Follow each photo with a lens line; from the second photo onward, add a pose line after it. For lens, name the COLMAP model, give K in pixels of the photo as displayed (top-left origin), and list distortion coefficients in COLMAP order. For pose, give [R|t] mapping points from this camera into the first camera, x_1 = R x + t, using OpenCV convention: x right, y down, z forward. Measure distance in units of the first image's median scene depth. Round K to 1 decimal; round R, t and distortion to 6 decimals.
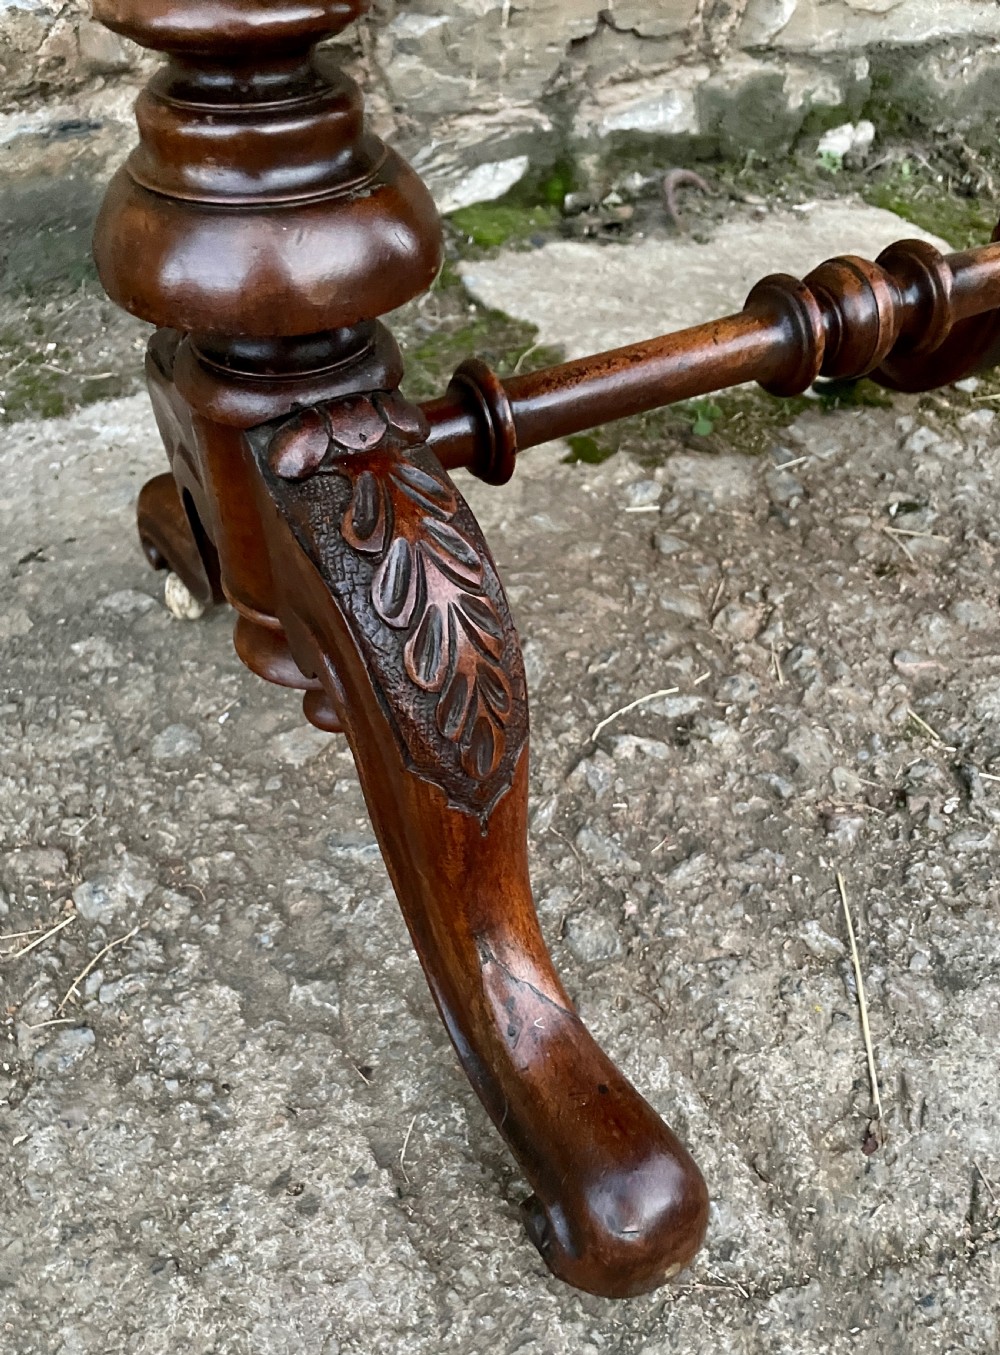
lens RADIAL K [[1103.6, 0, 474.4], [0, 1103.6, 722.9], [0, 0, 1]] dist [0.080988, -0.114511]
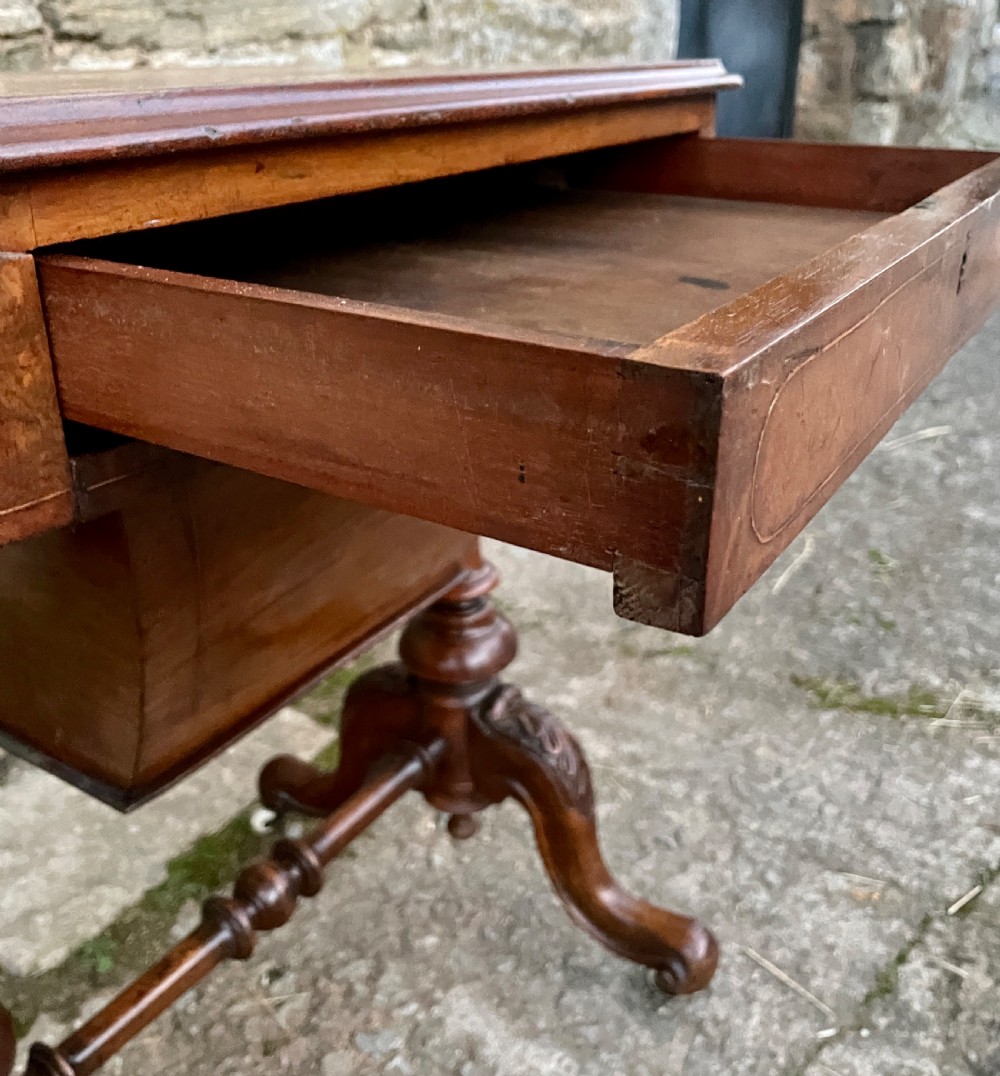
lens RADIAL K [[1082.0, 0, 489.6], [0, 1082.0, 476.8], [0, 0, 1]] dist [0.020447, 0.000000]
pose [[0.842213, -0.223128, 0.490806, 0.118498], [0.397232, 0.872319, -0.285072, -0.280935], [-0.364532, 0.435056, 0.823312, -0.499693]]
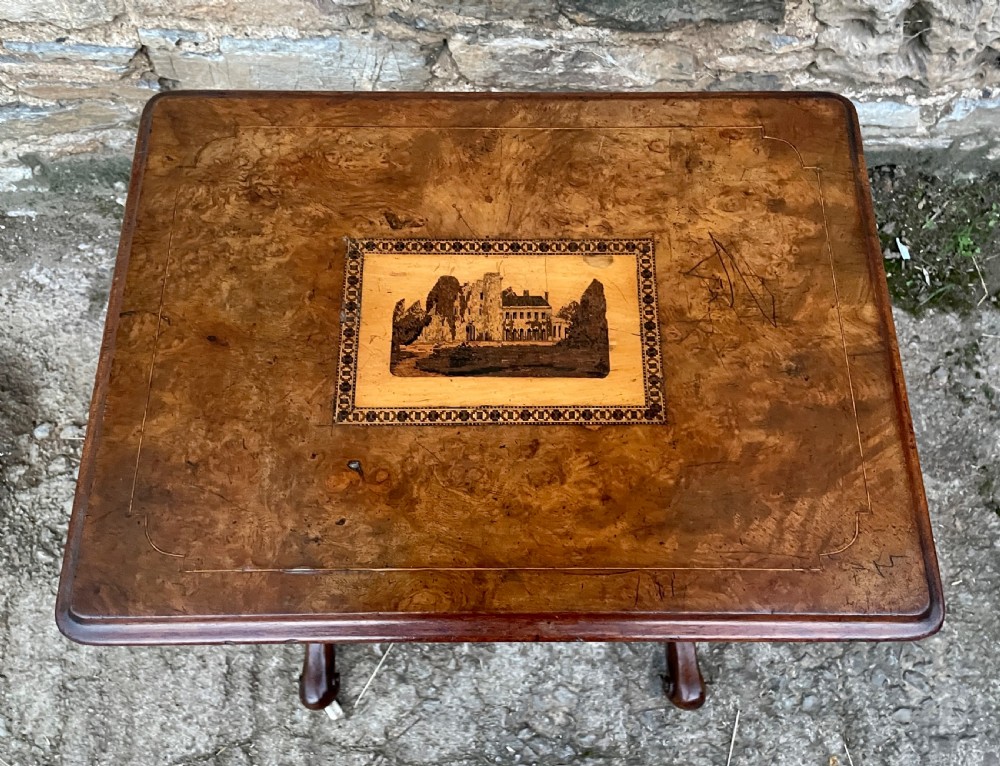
lens RADIAL K [[864.2, 0, 501.6], [0, 864.2, 395.0], [0, 0, 1]] dist [0.091930, -0.127337]
pose [[0.916577, 0.371726, -0.147330, 0.580986], [-0.277377, 0.856477, 0.435326, -1.287992], [0.288007, -0.358144, 0.888136, -0.688061]]
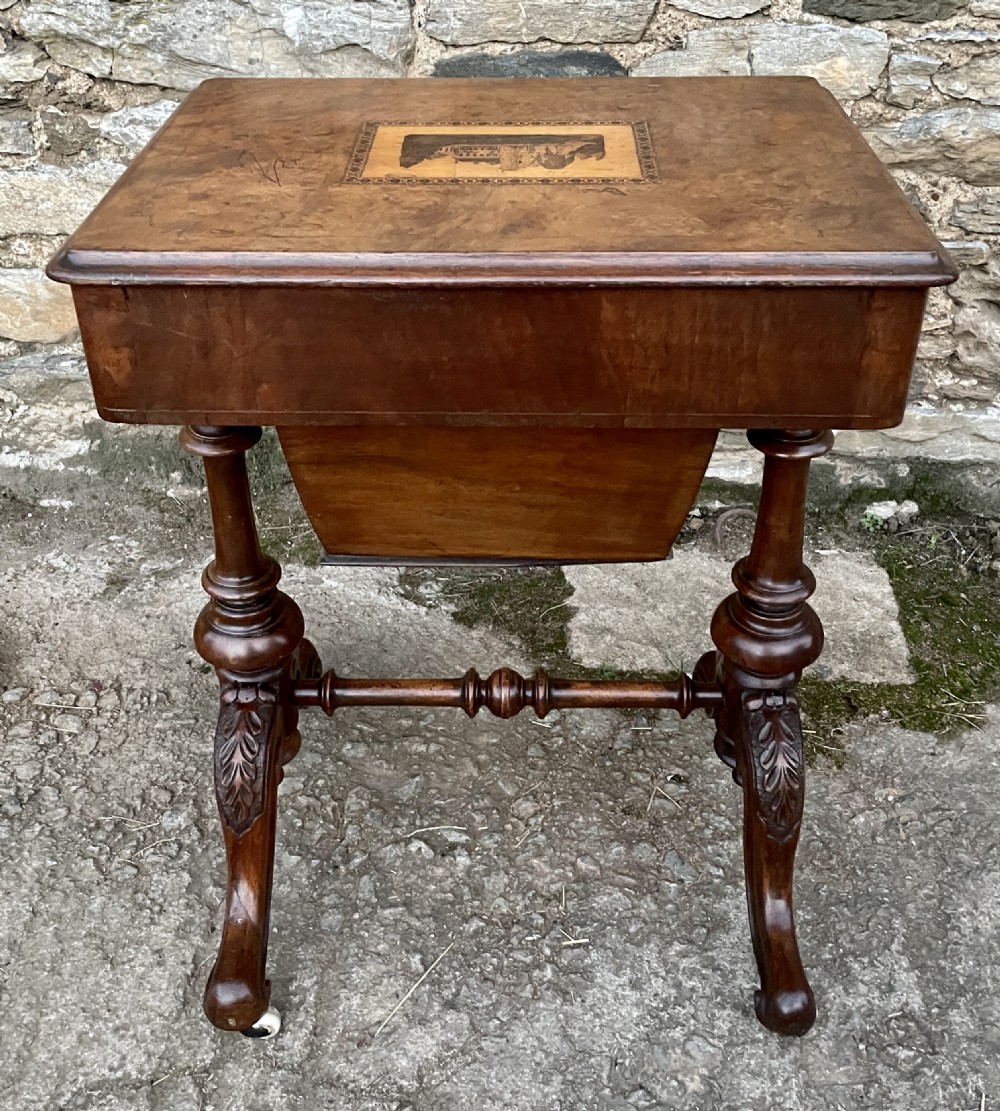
lens RADIAL K [[1217.9, 0, 484.2], [0, 1217.9, 459.6], [0, 0, 1]] dist [0.033736, 0.000000]
pose [[0.877039, 0.255781, -0.406668, 0.897605], [-0.340010, 0.928497, -0.149285, -0.315949], [0.339405, 0.269200, 0.901296, -1.066387]]
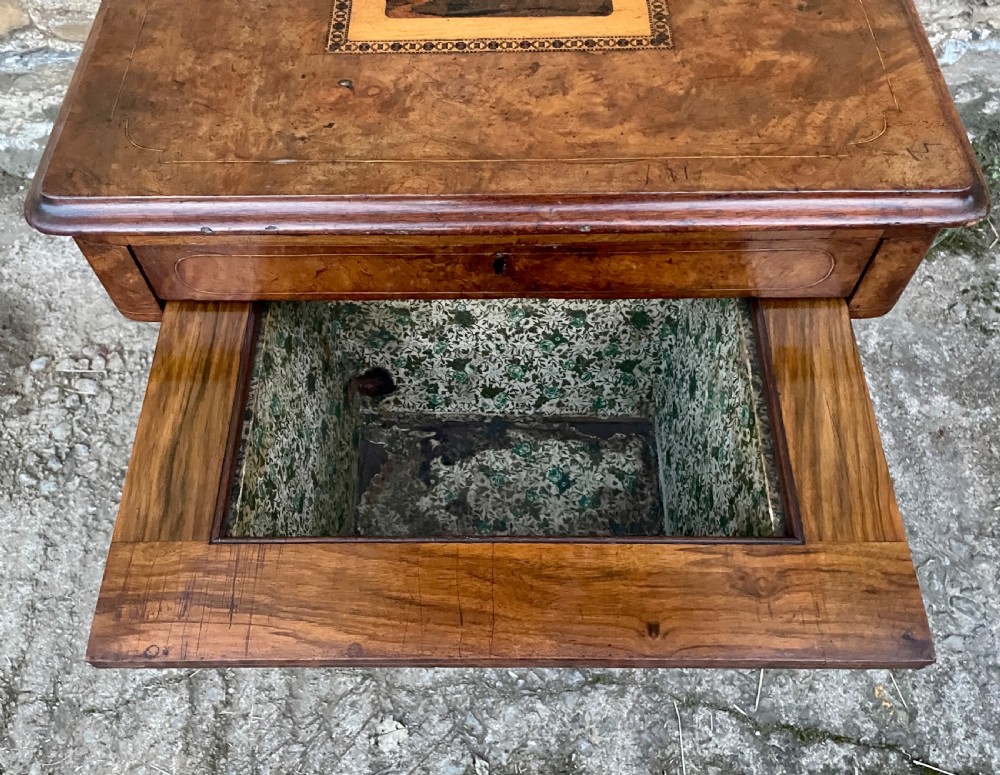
lens RADIAL K [[864.2, 0, 473.5], [0, 864.2, 371.0], [0, 0, 1]] dist [0.091930, -0.127337]
pose [[0.908570, 0.334871, -0.249724, 0.764292], [-0.266813, 0.925185, 0.269895, -0.791967], [0.321421, -0.178589, 0.929943, -0.777034]]
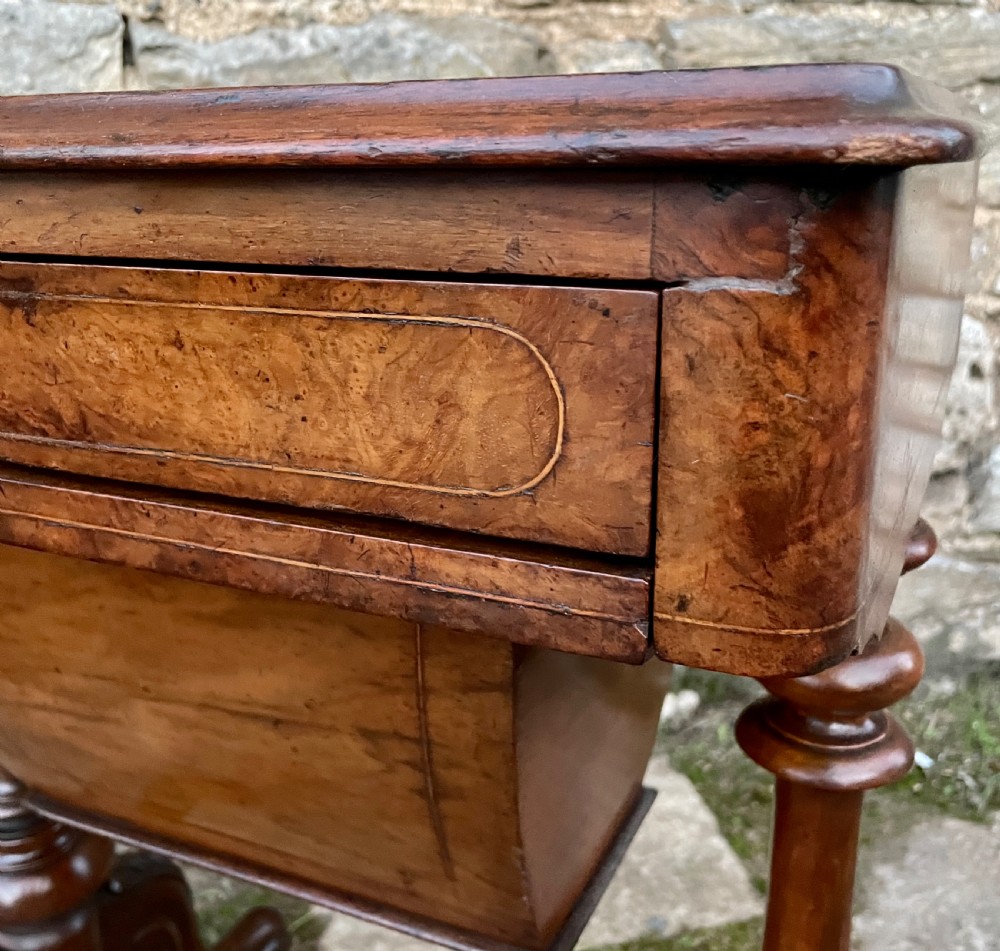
lens RADIAL K [[1063.3, 0, 501.9], [0, 1063.3, 484.2], [0, 0, 1]] dist [0.011307, 0.000000]
pose [[0.981652, 0.032218, -0.187941, 0.660076], [-0.111428, 0.896748, -0.428283, -0.394360], [0.154738, 0.441366, 0.883885, -0.325222]]
